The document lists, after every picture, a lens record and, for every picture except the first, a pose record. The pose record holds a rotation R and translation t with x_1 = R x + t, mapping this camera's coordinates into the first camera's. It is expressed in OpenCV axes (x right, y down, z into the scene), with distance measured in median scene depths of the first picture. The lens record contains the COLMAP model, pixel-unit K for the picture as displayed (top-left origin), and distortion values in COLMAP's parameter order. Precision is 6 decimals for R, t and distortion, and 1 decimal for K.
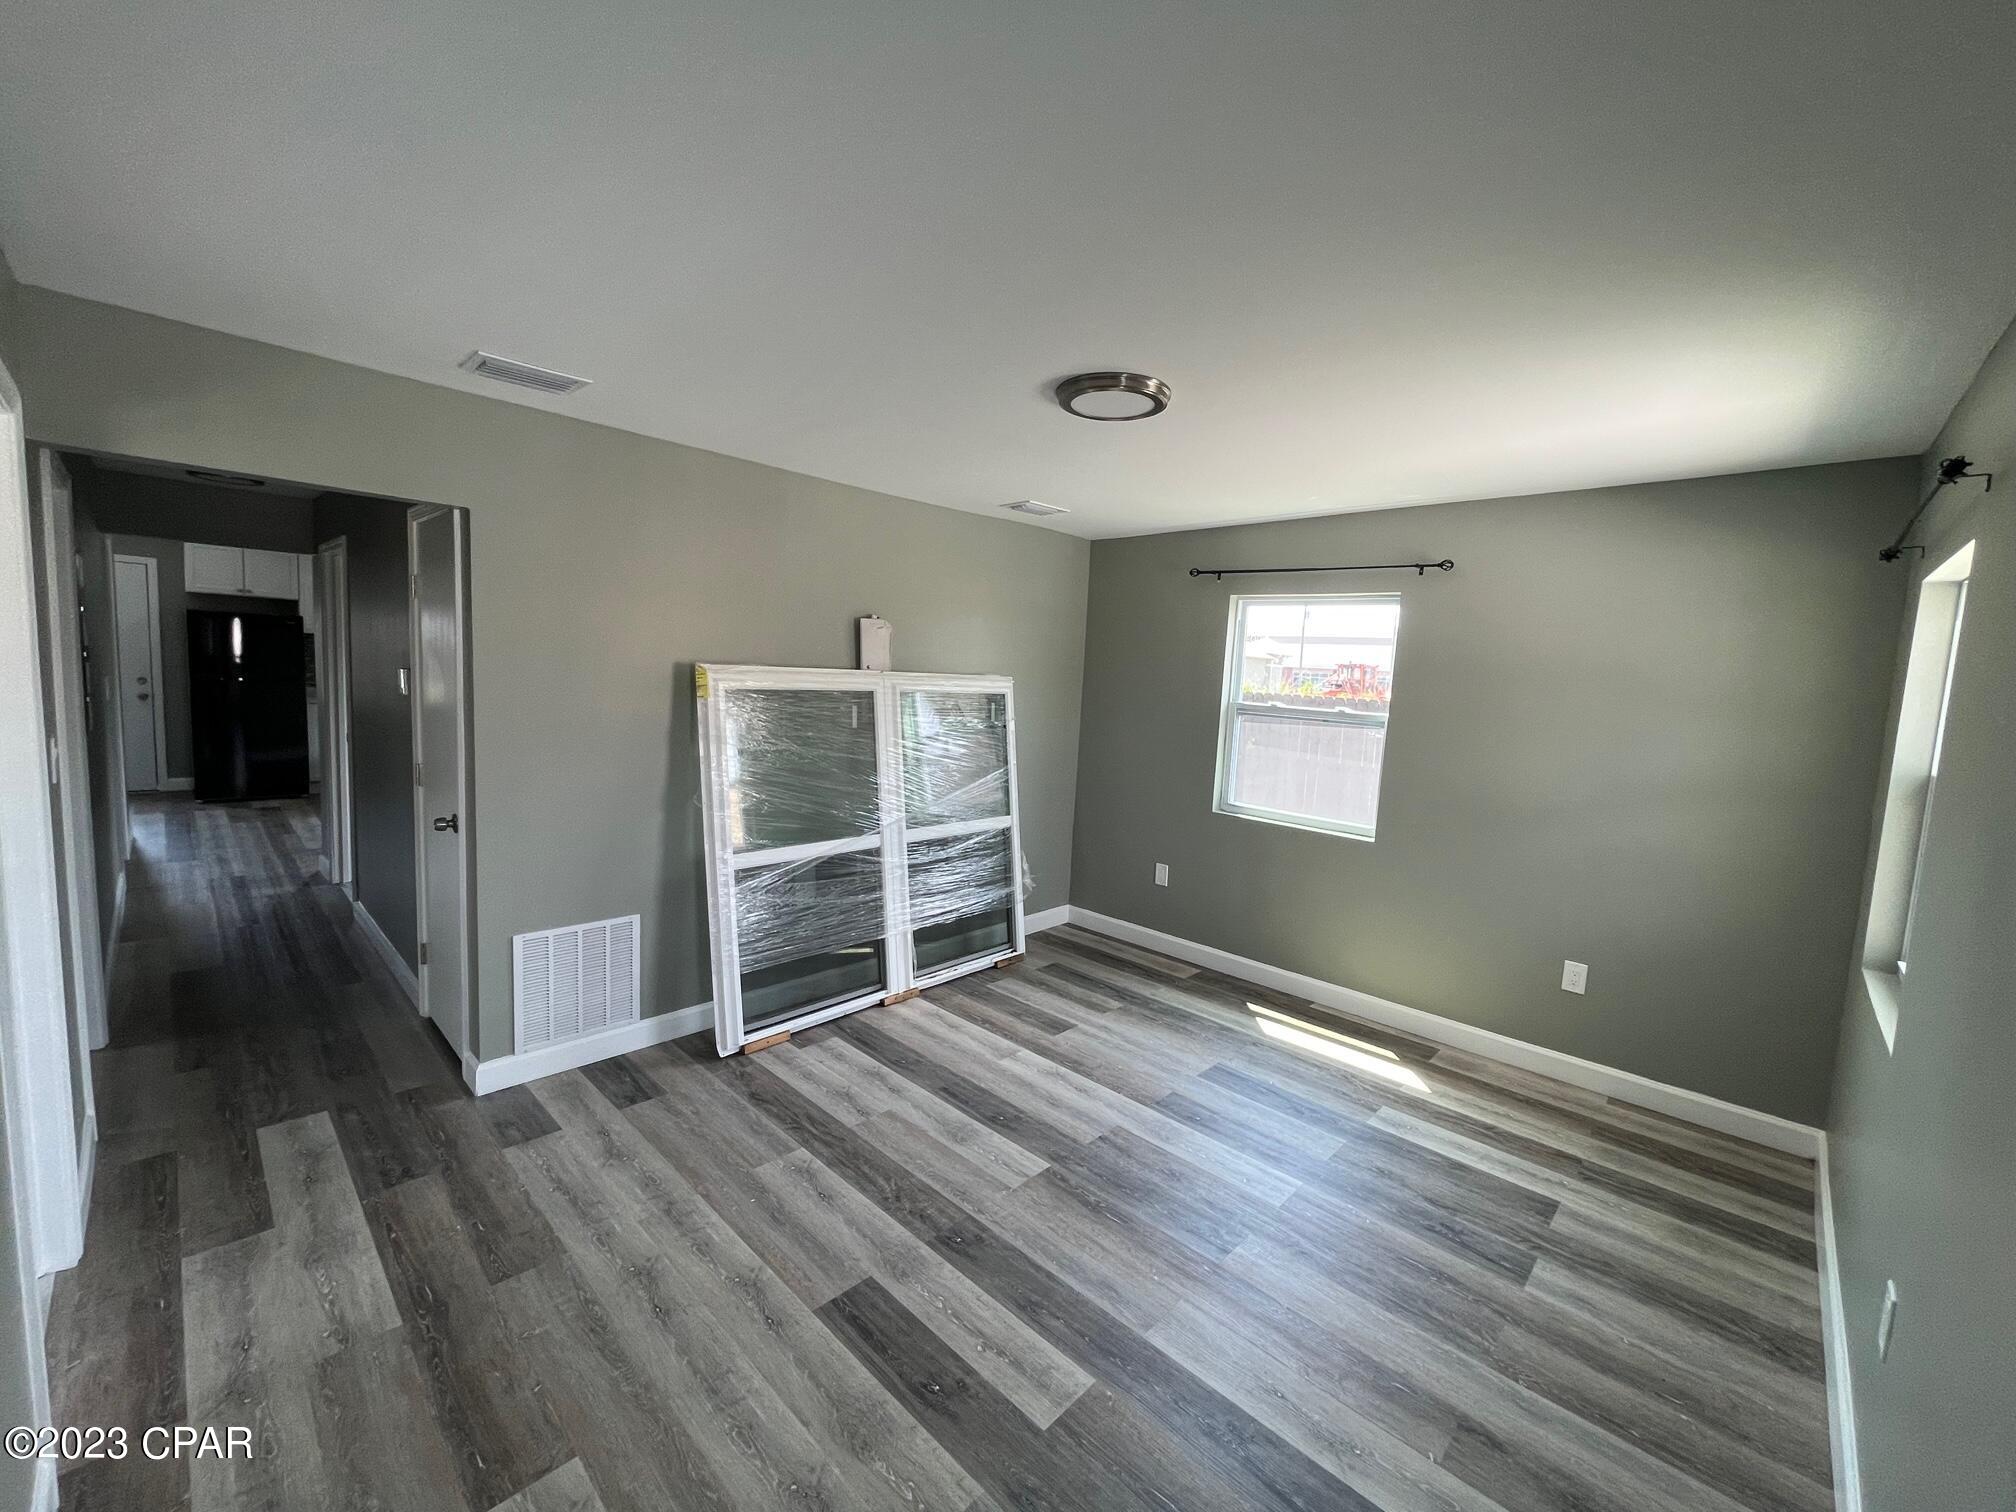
lens RADIAL K [[808.9, 0, 1001.7], [0, 808.9, 746.9], [0, 0, 1]] dist [0.000764, 0.000078]
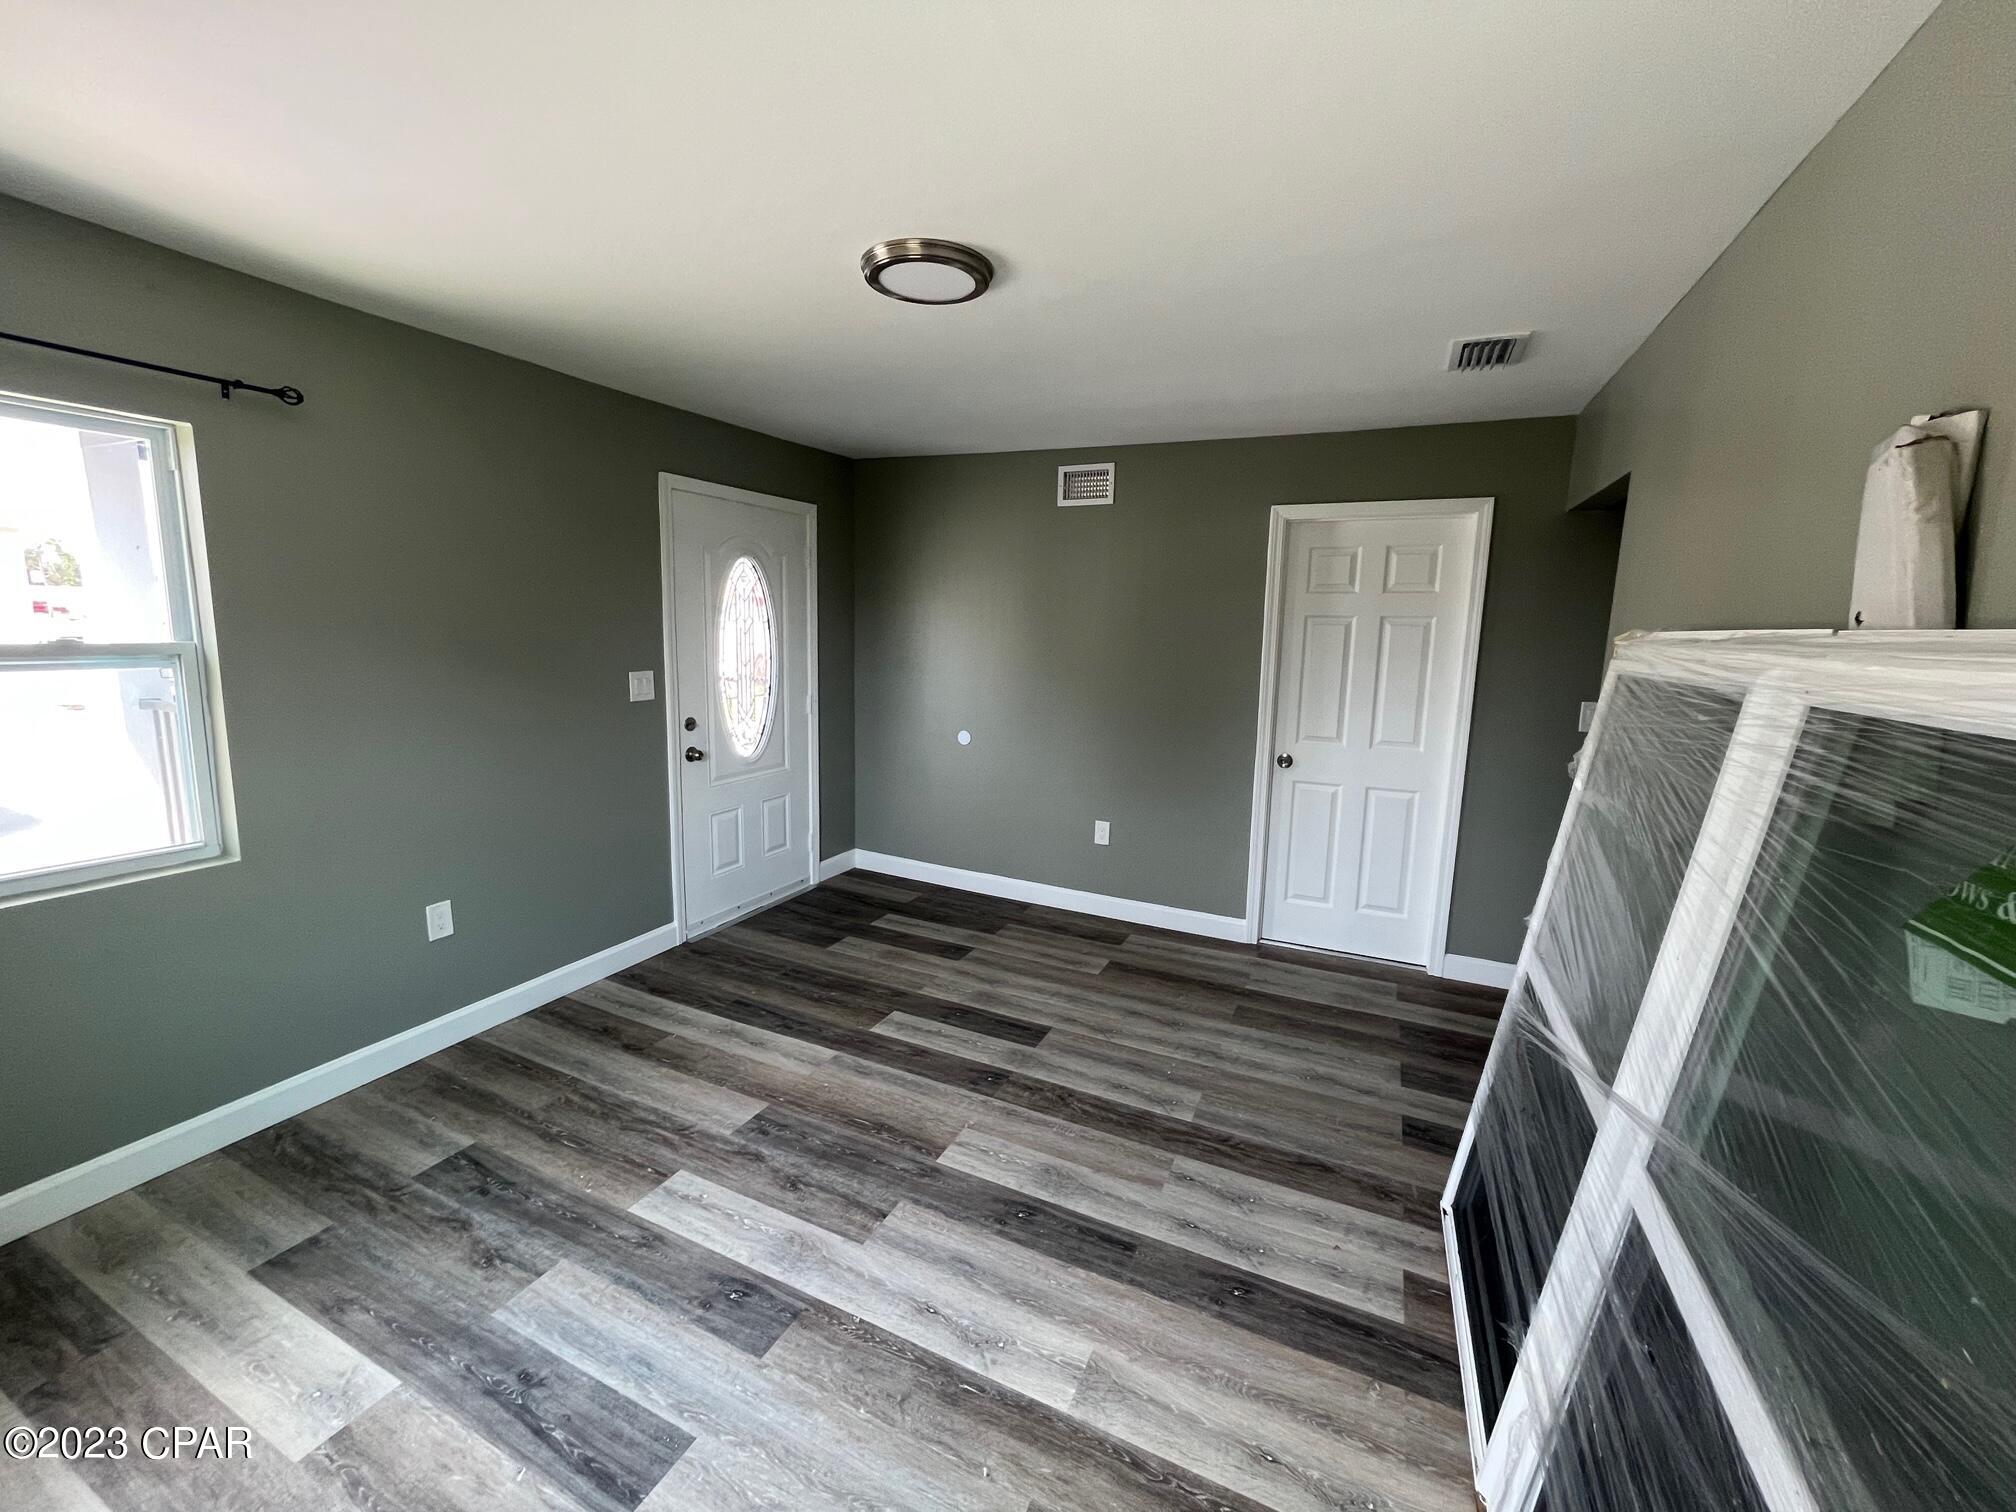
lens RADIAL K [[808.9, 0, 1011.3], [0, 808.9, 745.6], [0, 0, 1]] dist [0.000764, 0.000078]
pose [[-0.938506, -0.025065, -0.344352, 0.315884], [-0.106843, 0.969490, 0.220623, -0.133626], [0.328315, 0.243848, -0.912550, 1.819192]]
